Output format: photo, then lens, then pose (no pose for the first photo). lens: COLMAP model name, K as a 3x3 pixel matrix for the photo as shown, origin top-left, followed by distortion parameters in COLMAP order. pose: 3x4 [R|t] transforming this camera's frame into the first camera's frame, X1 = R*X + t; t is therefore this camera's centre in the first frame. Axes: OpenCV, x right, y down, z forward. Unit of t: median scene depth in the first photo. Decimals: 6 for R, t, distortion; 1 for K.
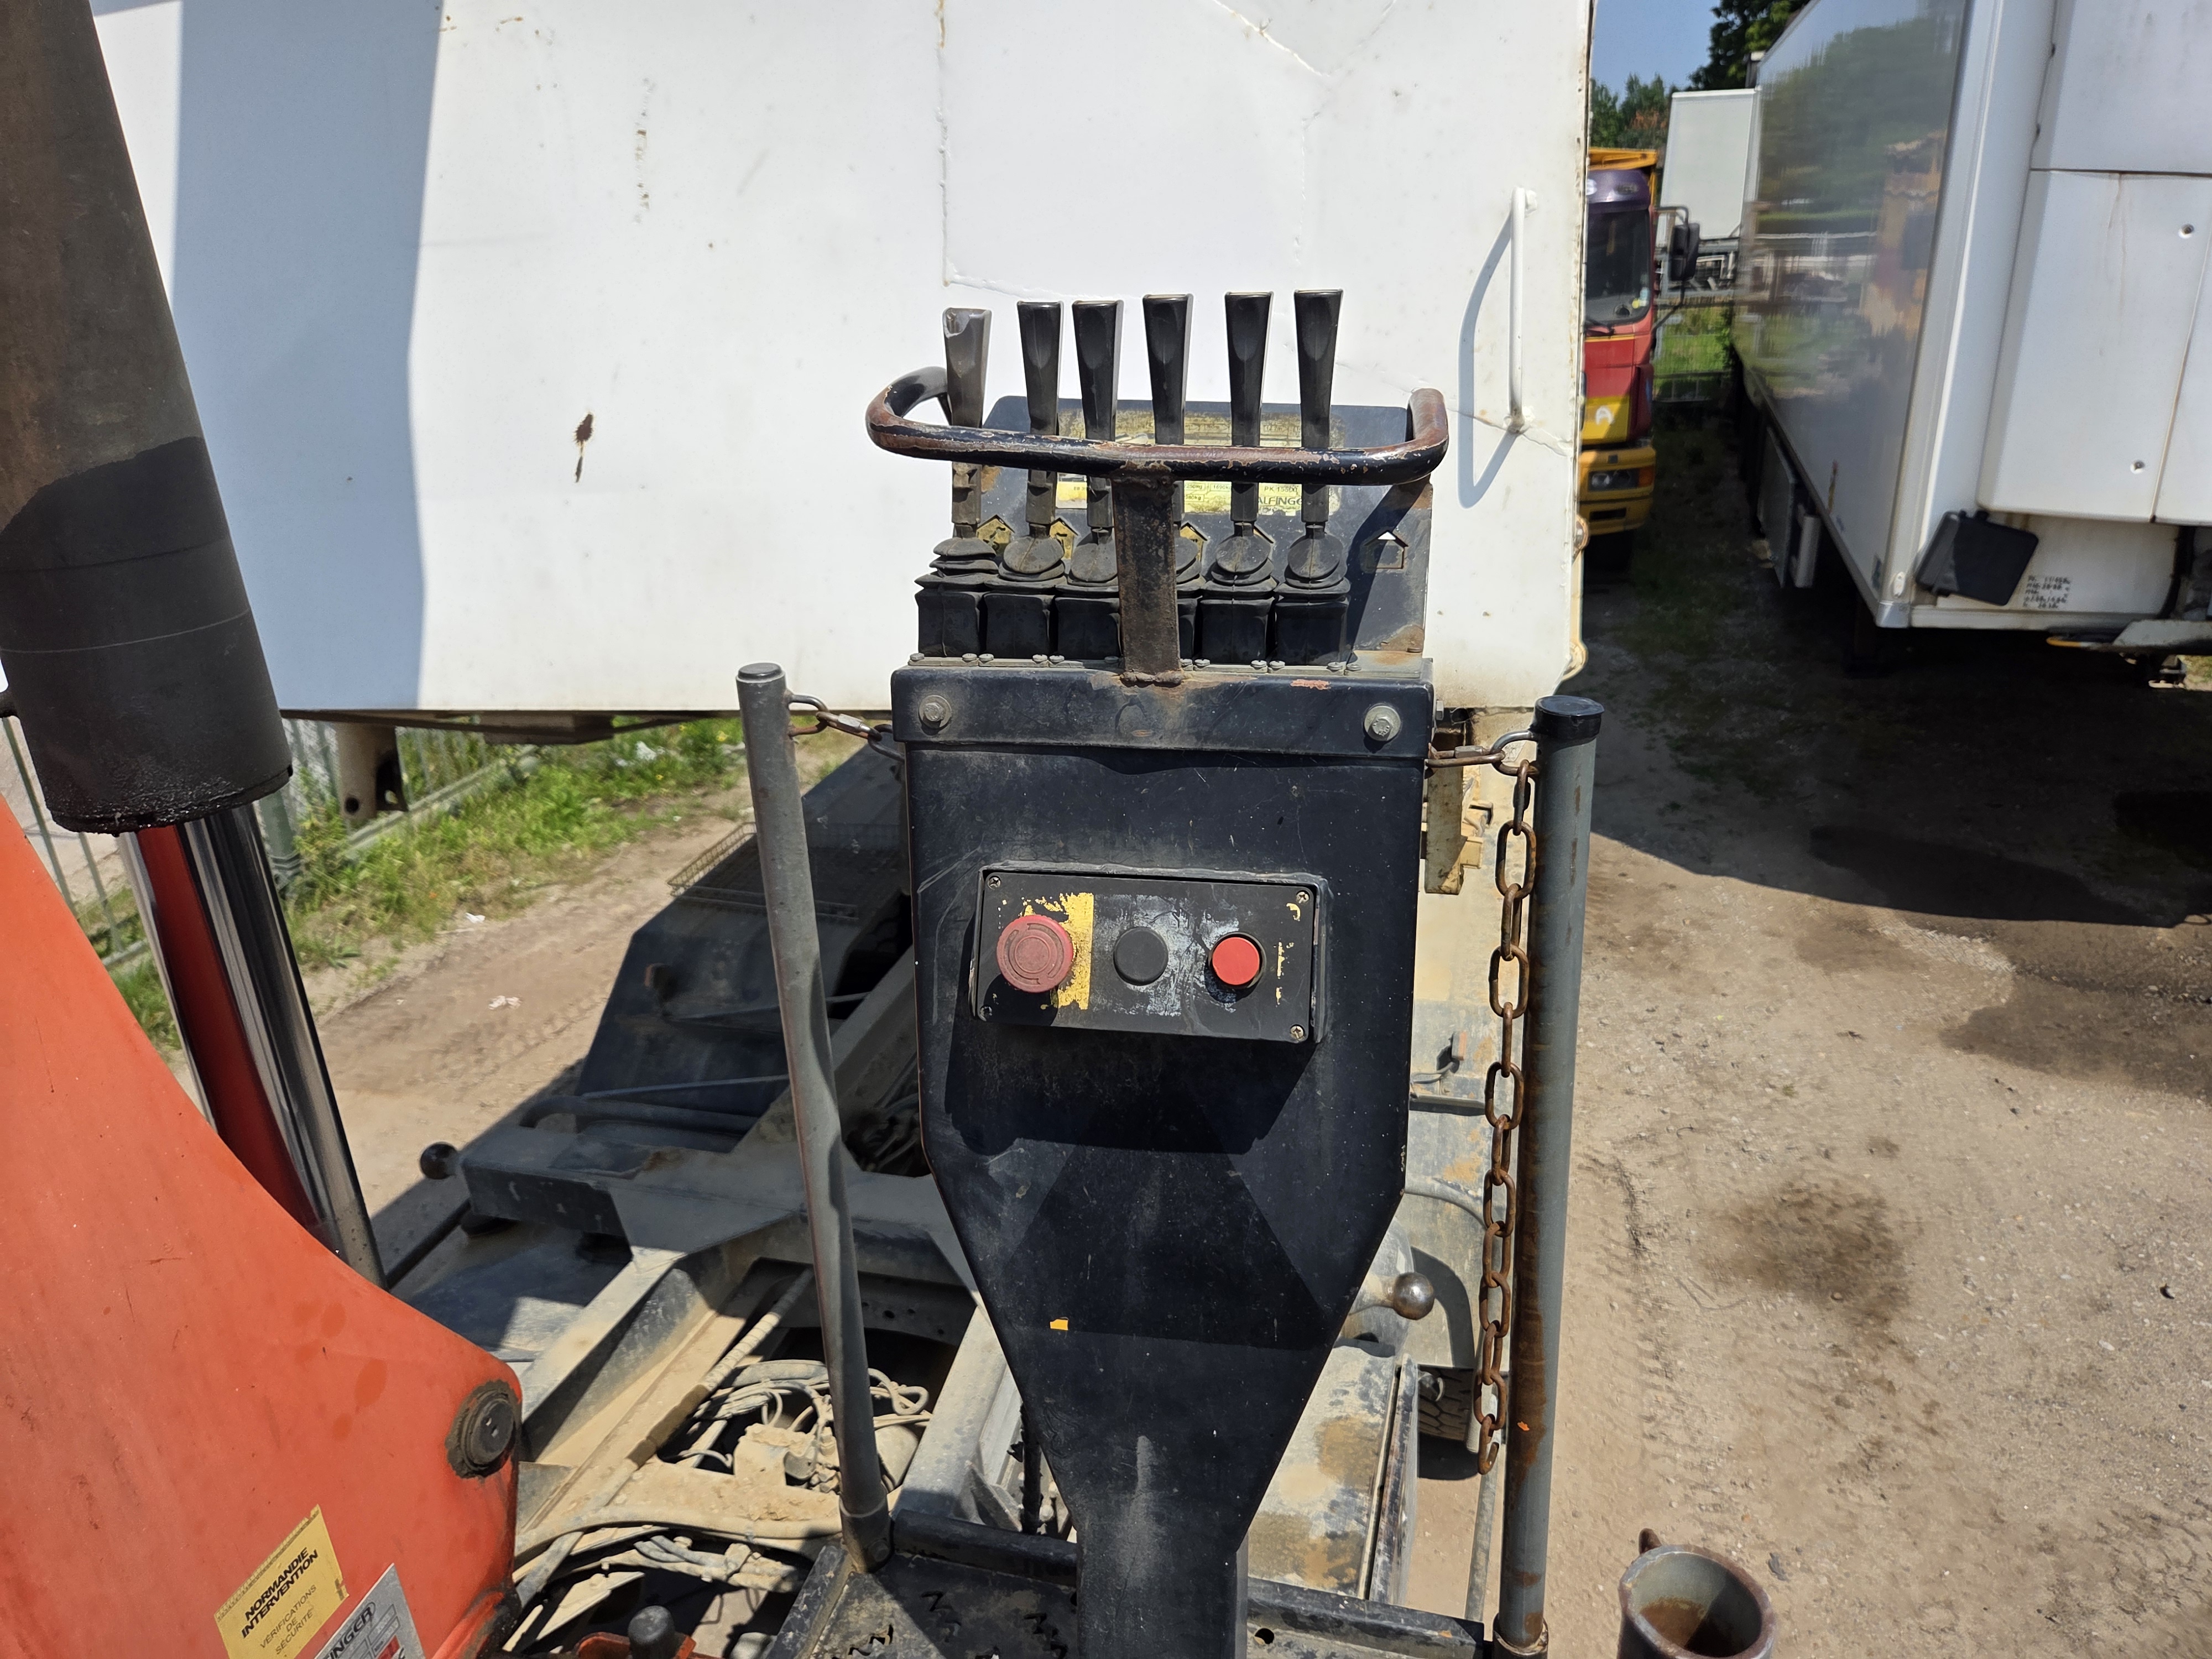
lens RADIAL K [[1507.2, 0, 1113.2], [0, 1507.2, 808.8], [0, 0, 1]] dist [0.059460, -0.051661]
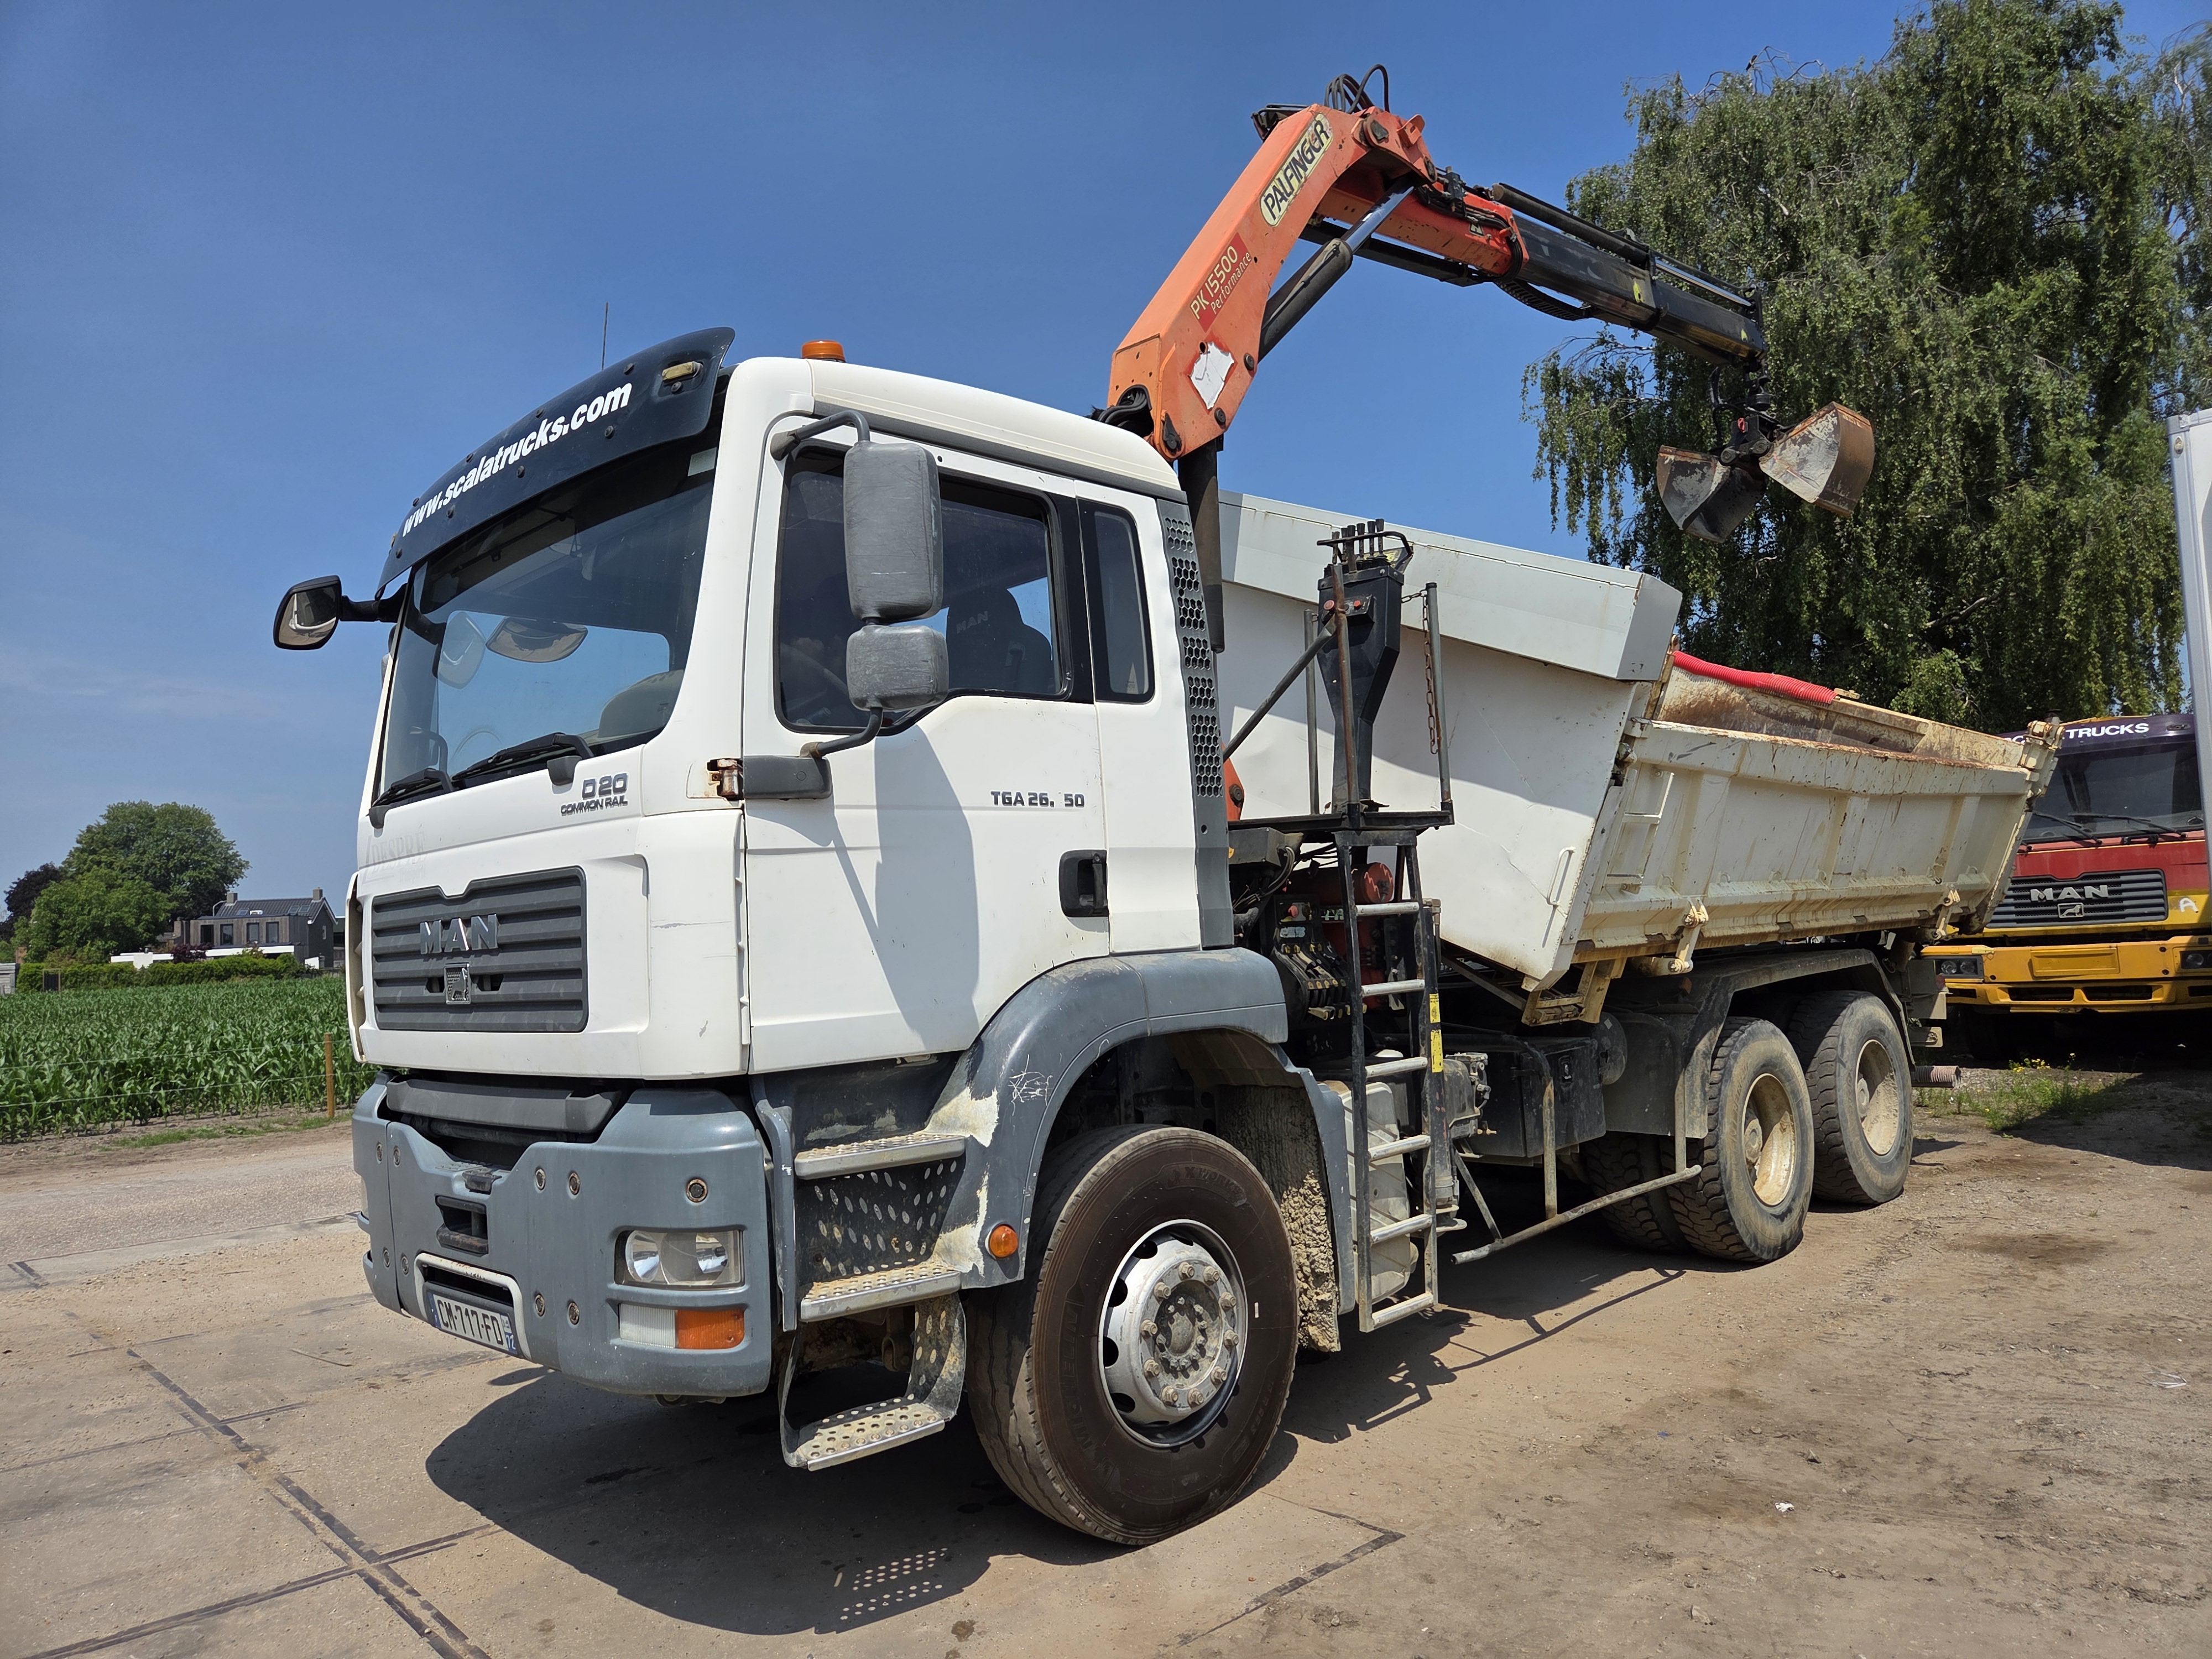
lens RADIAL K [[1507.2, 0, 1111.8], [0, 1507.2, 806.4], [0, 0, 1]] dist [0.059460, -0.051661]
pose [[0.876155, -0.026277, -0.481313, 0.316895], [-0.181422, 0.907115, -0.379774, 0.496945], [0.446585, 0.420061, 0.790006, -0.597170]]
